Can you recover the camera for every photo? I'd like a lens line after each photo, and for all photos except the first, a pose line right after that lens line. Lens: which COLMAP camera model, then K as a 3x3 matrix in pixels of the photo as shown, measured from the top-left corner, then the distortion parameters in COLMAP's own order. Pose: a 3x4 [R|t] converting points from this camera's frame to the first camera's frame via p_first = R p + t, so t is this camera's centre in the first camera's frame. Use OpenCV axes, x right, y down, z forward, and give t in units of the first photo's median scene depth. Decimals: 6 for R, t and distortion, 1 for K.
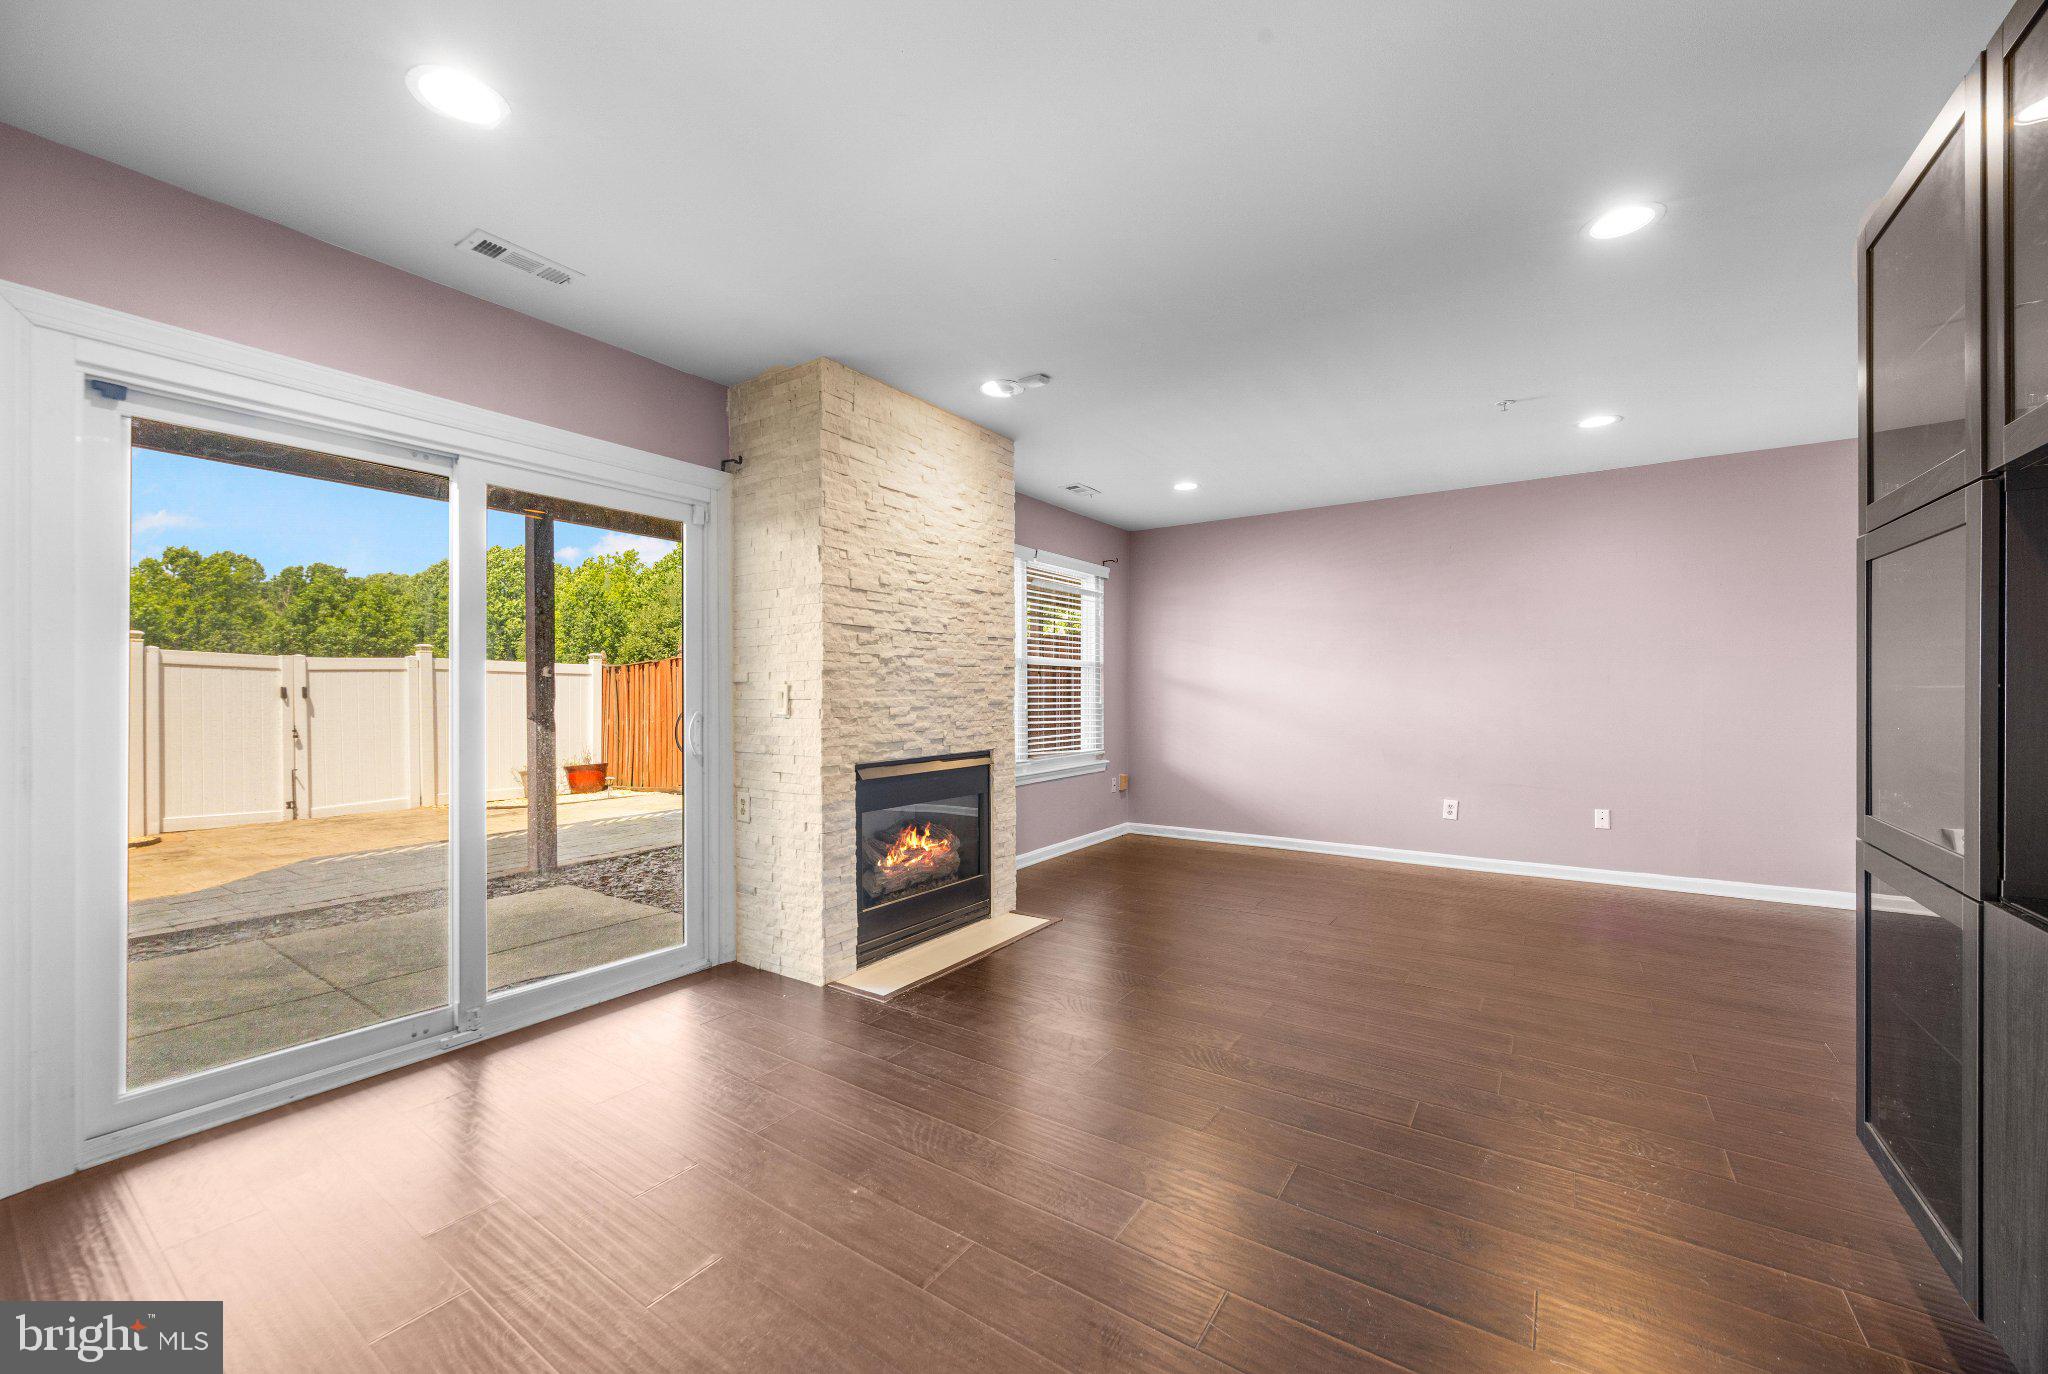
lens RADIAL K [[795.2, 0, 1024.0], [0, 795.2, 687.0], [0, 0, 1]] dist [-0.000383, -0.000033]
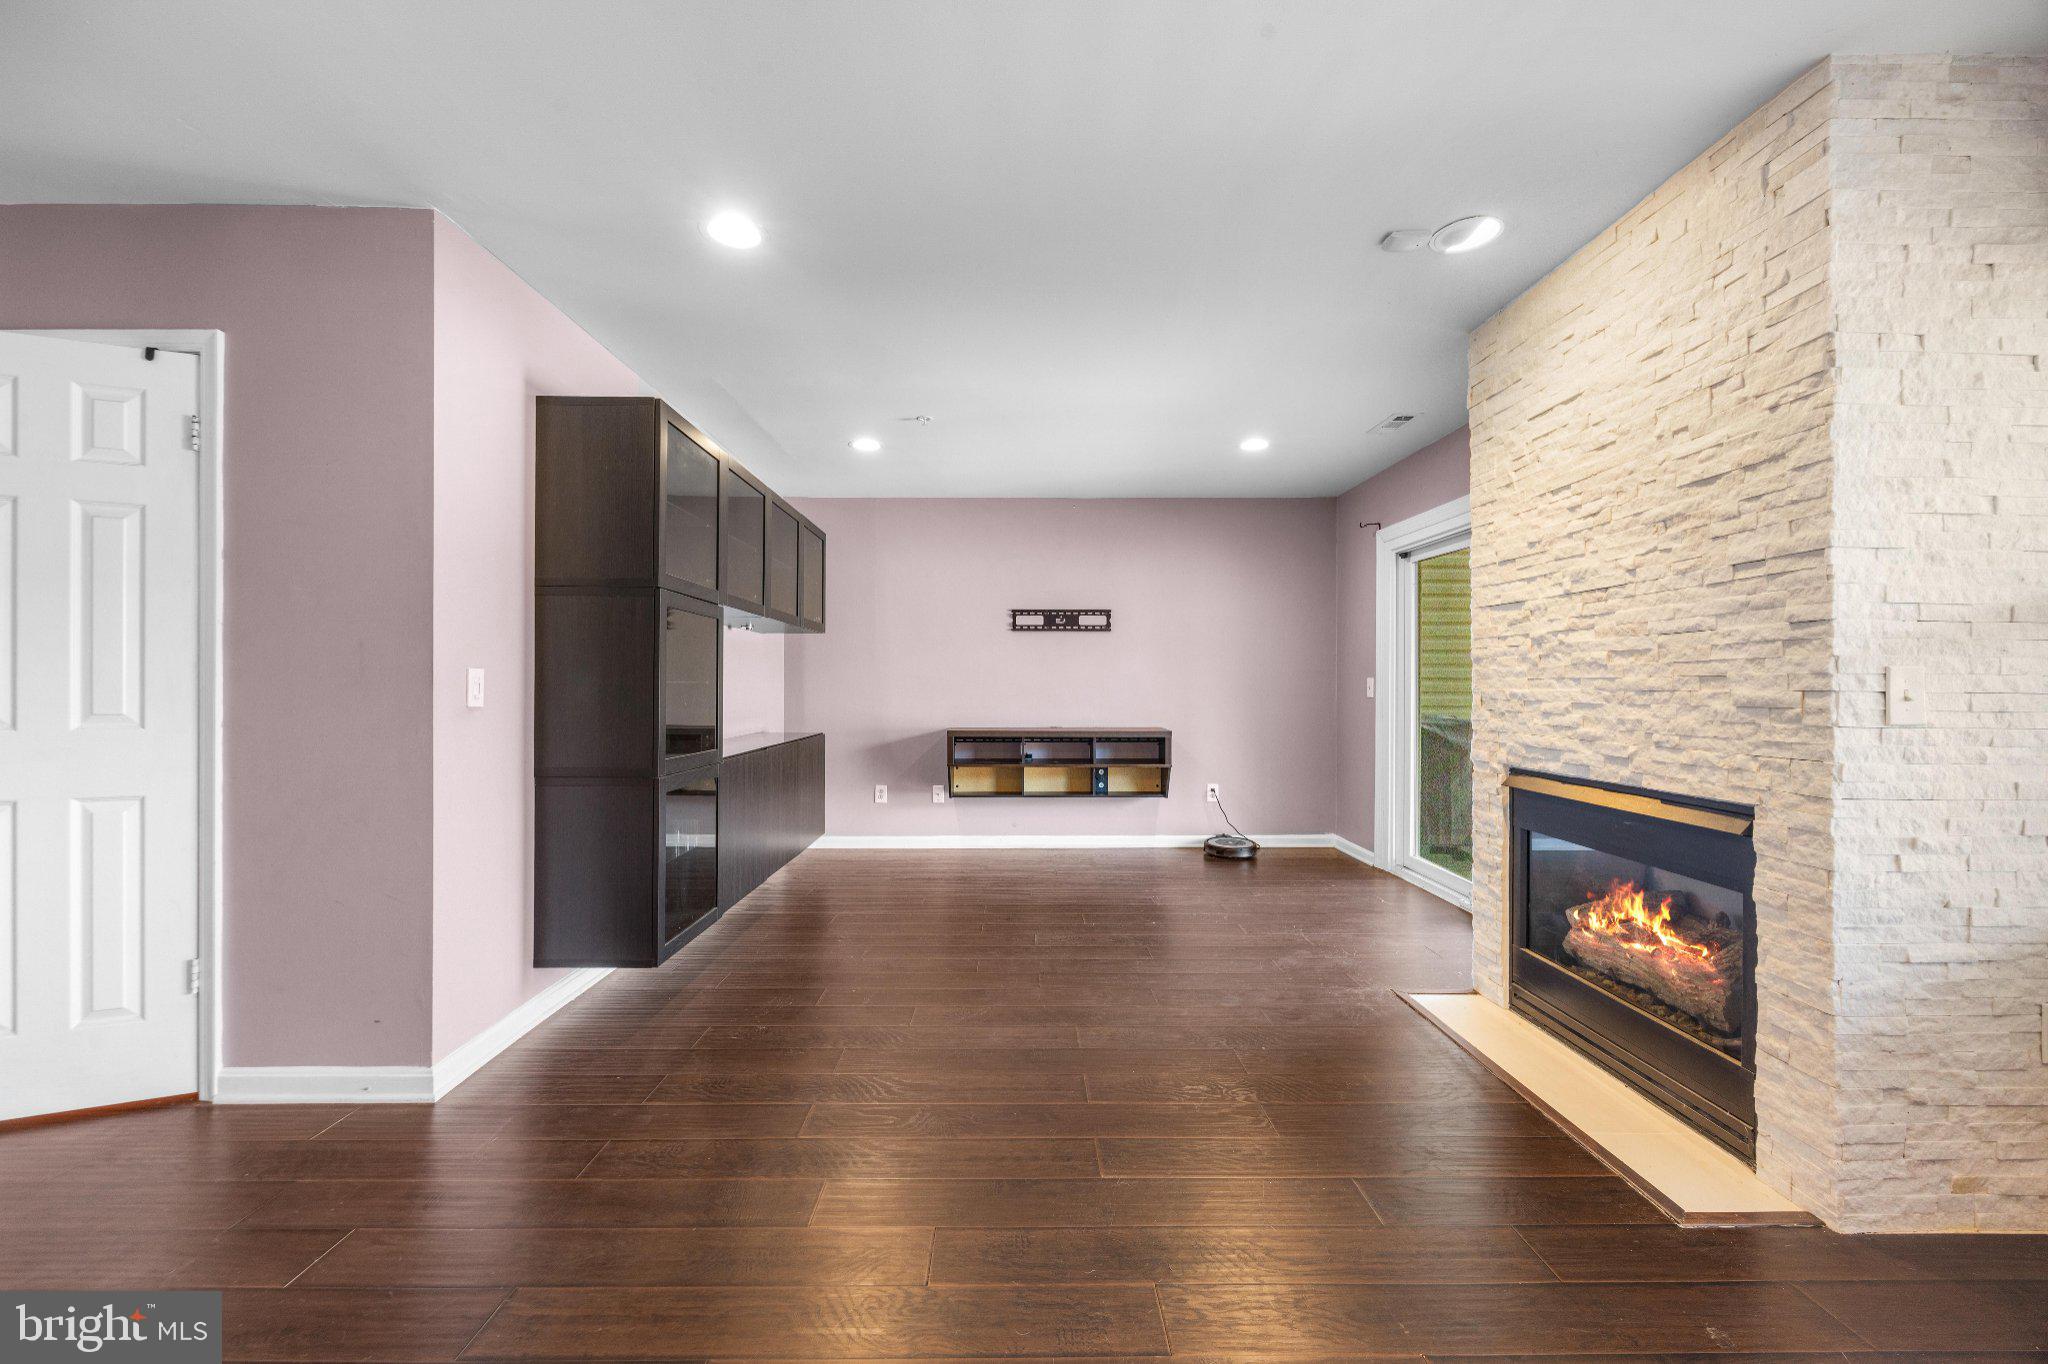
lens RADIAL K [[790.5, 0, 1024.0], [0, 790.5, 682.0], [0, 0, 1]] dist [-0.000656, -0.000068]
pose [[-0.820075, -0.002461, -0.572251, 0.636200], [0.001616, 0.999977, -0.006615, 0.010560], [0.572254, -0.006349, -0.820052, 1.272569]]
